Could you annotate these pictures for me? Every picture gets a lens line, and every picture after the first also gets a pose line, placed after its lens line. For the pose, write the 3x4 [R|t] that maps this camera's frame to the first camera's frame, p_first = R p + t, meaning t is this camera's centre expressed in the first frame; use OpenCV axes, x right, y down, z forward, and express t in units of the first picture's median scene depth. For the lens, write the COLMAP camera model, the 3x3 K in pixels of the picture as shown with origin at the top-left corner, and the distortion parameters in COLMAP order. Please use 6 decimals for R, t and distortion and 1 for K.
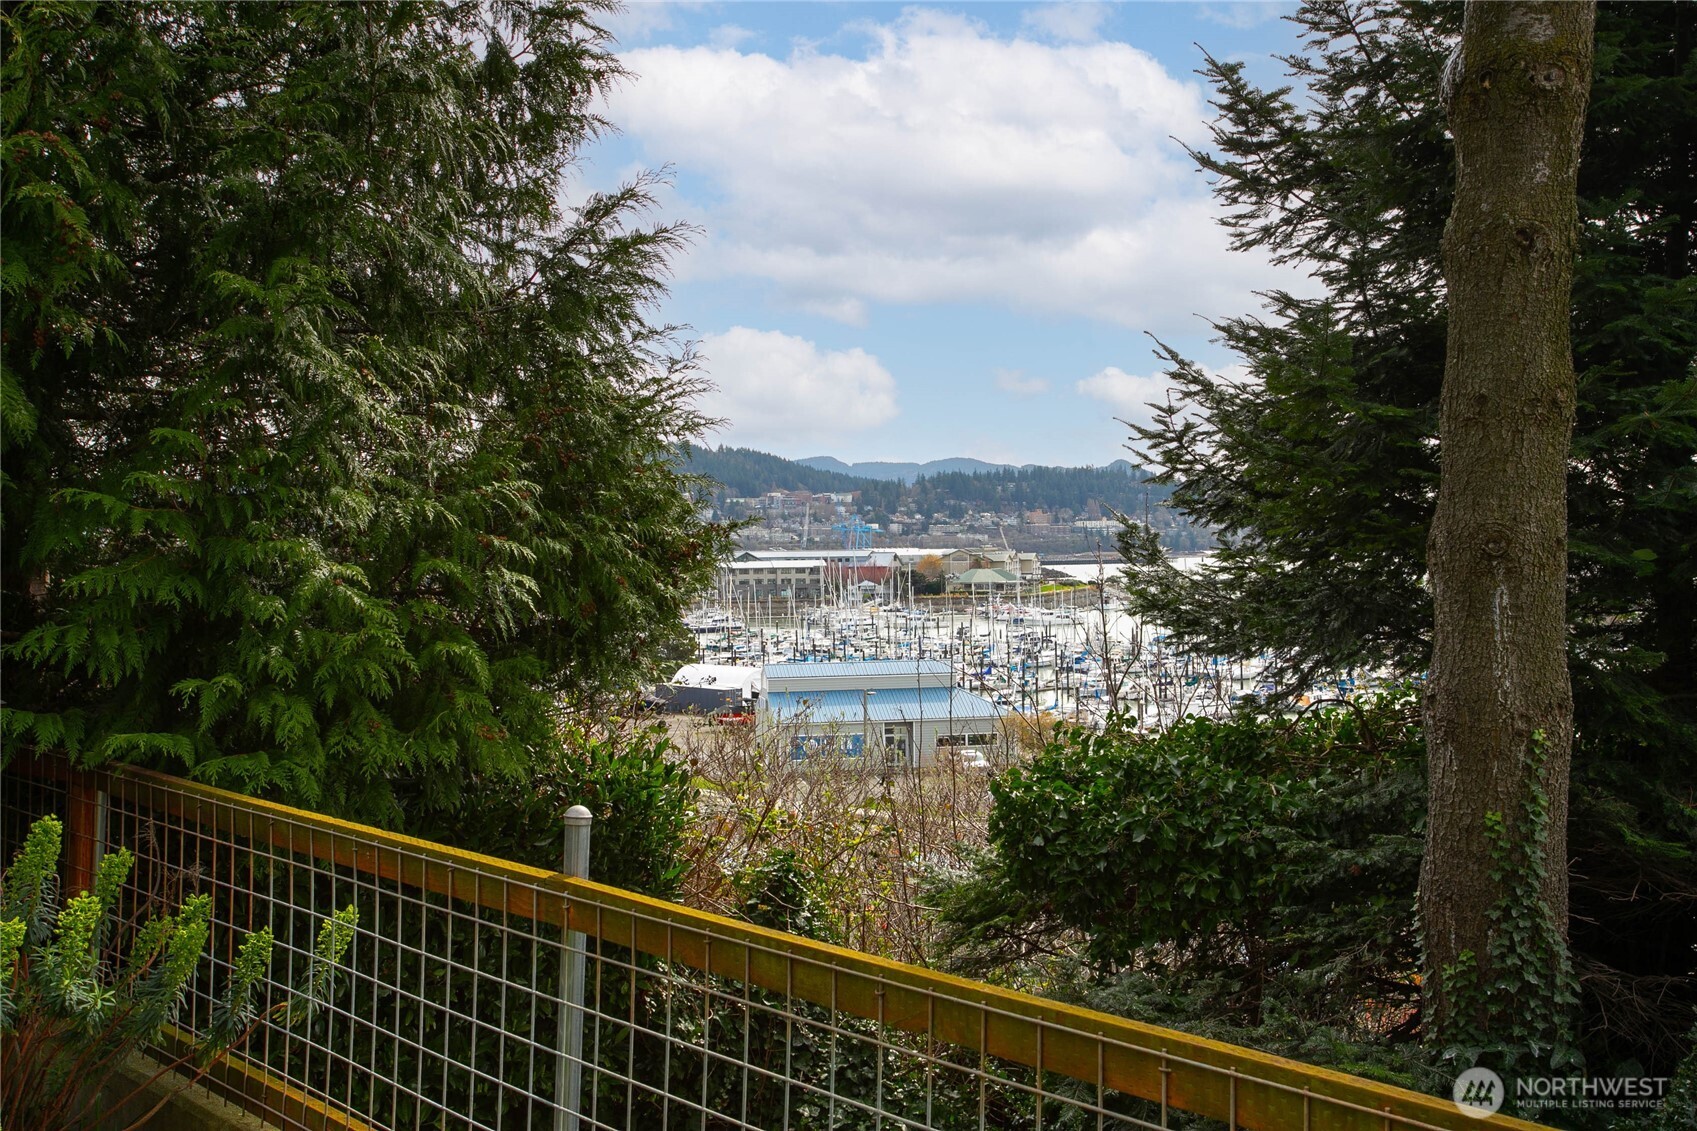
lens RADIAL K [[1530.3, 0, 846.9], [0, 1530.3, 561.9], [0, 0, 1]] dist [0.051621, 0.013157]
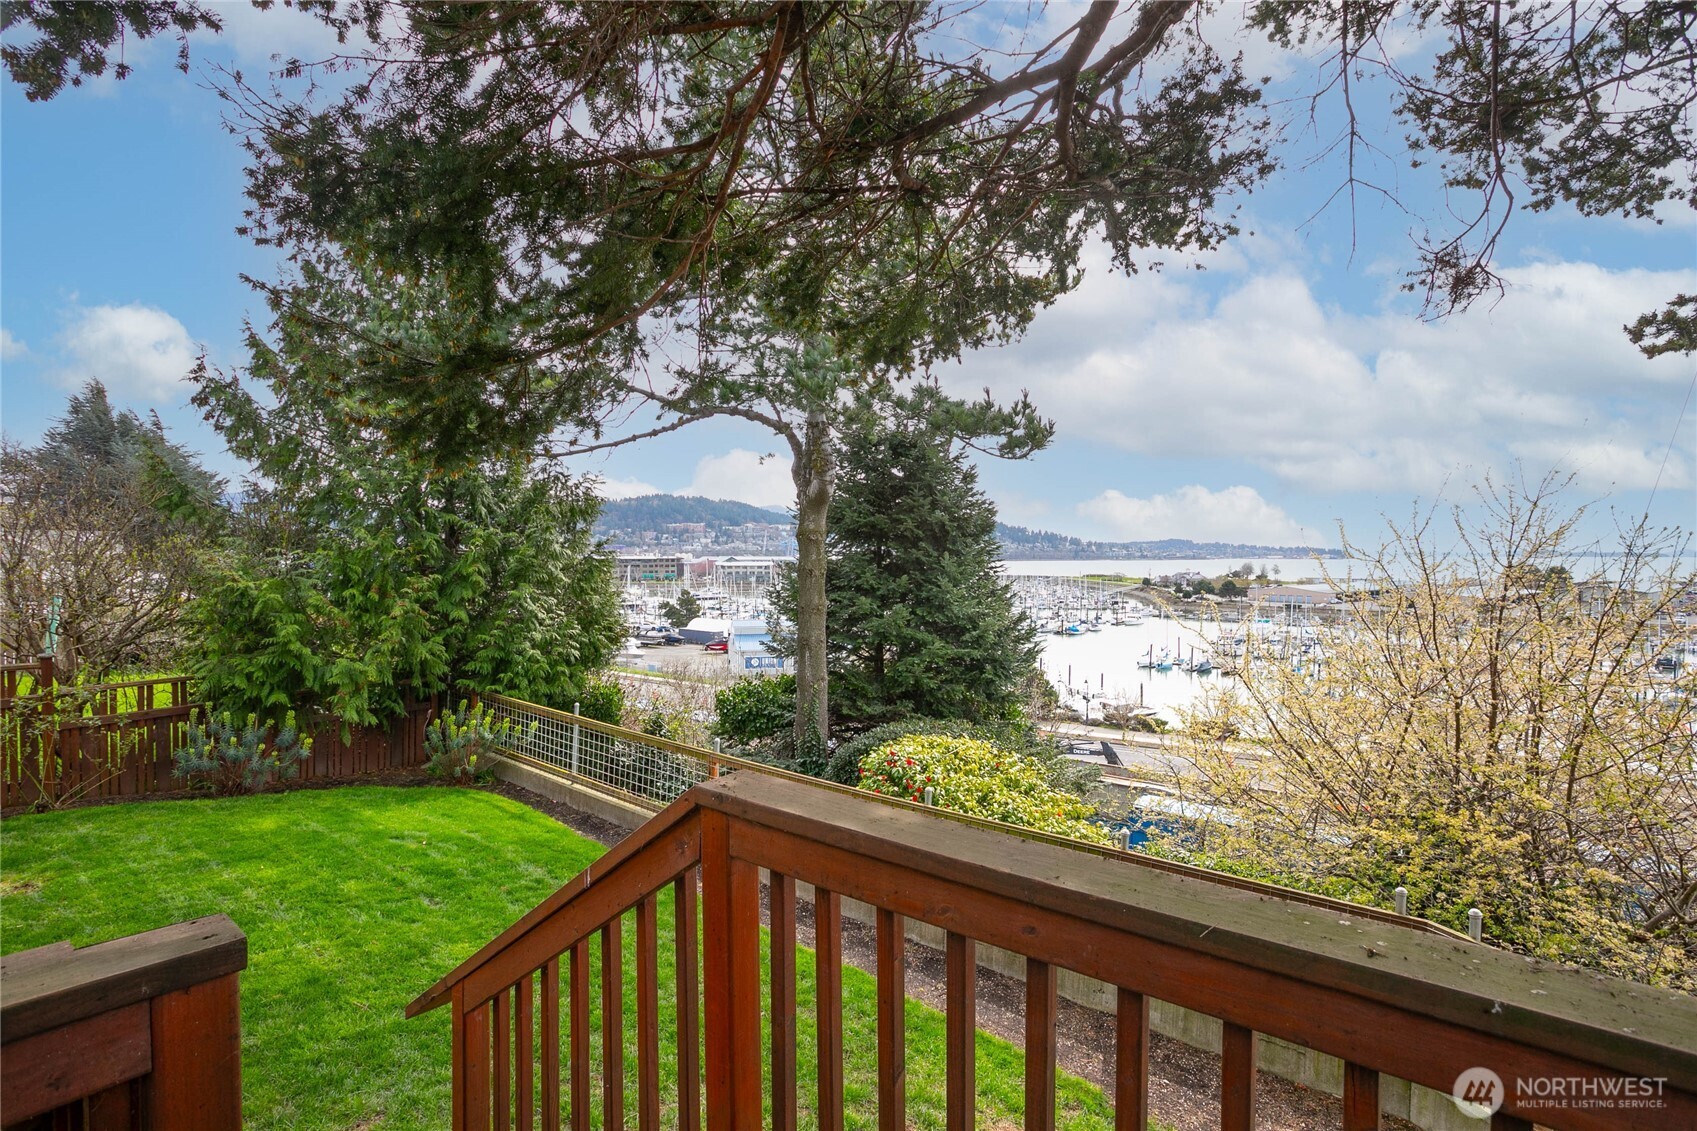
lens RADIAL K [[799.3, 0, 850.1], [0, 799.3, 560.2], [0, 0, 1]] dist [-0.005200, 0.002878]
pose [[0.996213, 0.023784, 0.083631, 0.409815], [-0.023263, 0.999703, -0.007198, -0.270124], [-0.083777, 0.005225, 0.996471, -1.476219]]
